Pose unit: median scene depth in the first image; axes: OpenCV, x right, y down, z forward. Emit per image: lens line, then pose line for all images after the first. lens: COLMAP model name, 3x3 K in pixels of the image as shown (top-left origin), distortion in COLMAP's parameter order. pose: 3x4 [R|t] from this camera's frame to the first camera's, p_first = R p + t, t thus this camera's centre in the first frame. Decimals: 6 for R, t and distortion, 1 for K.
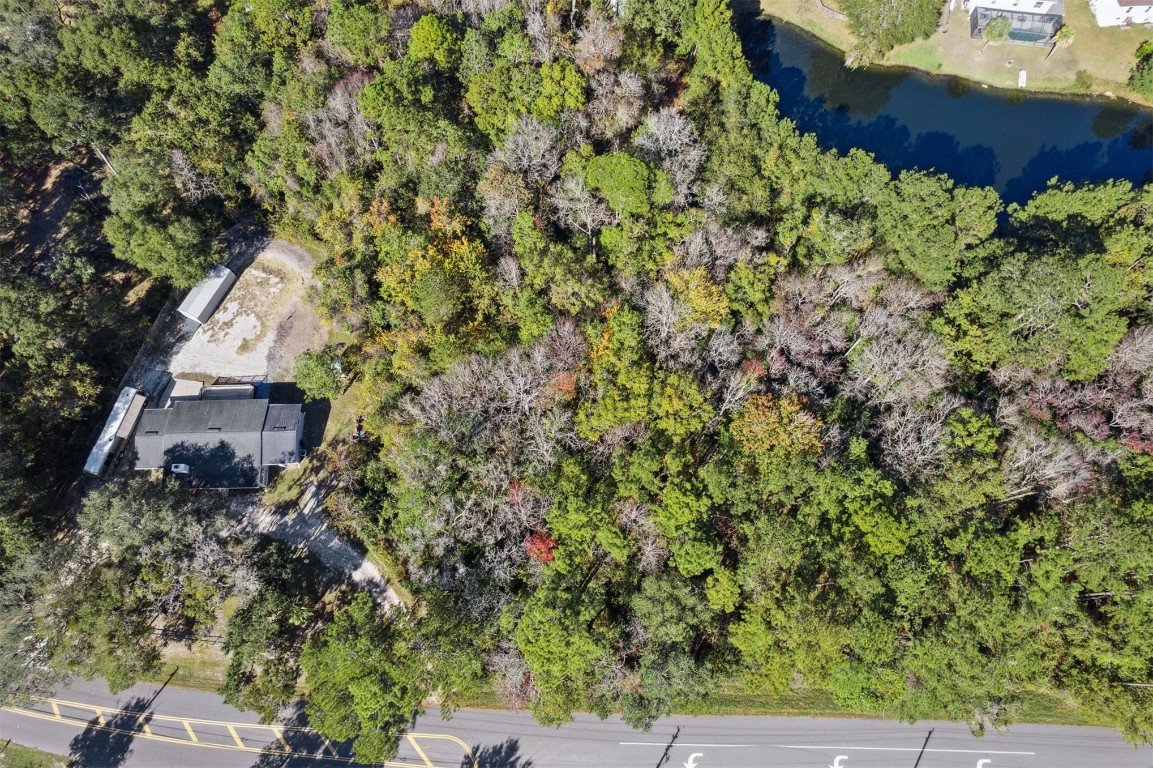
lens RADIAL K [[441.2, 0, 574.5], [0, 441.2, 387.0], [0, 0, 1]] dist [-0.000799, -0.000035]
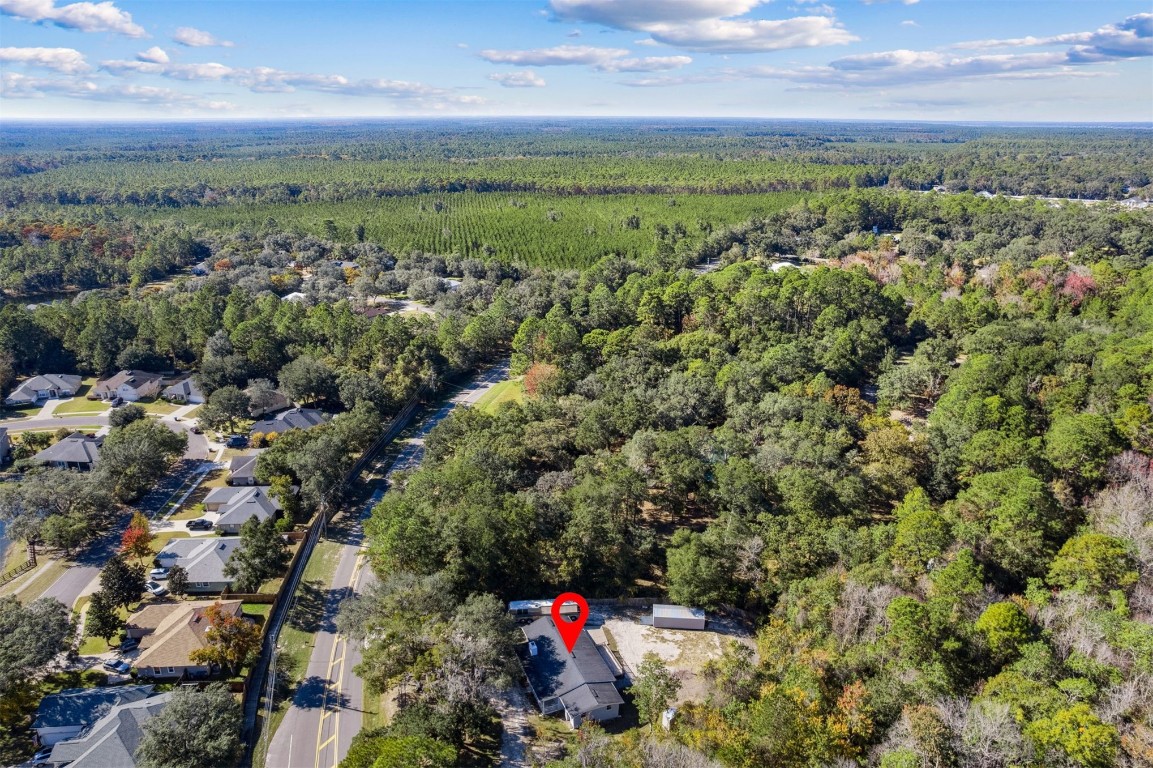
lens RADIAL K [[441.2, 0, 574.5], [0, 441.2, 387.0], [0, 0, 1]] dist [-0.000799, -0.000035]
pose [[0.454474, 0.681522, -0.573568, -0.636880], [-0.856910, 0.510327, -0.072606, -0.184534], [0.243225, 0.524494, 0.815934, -0.313642]]
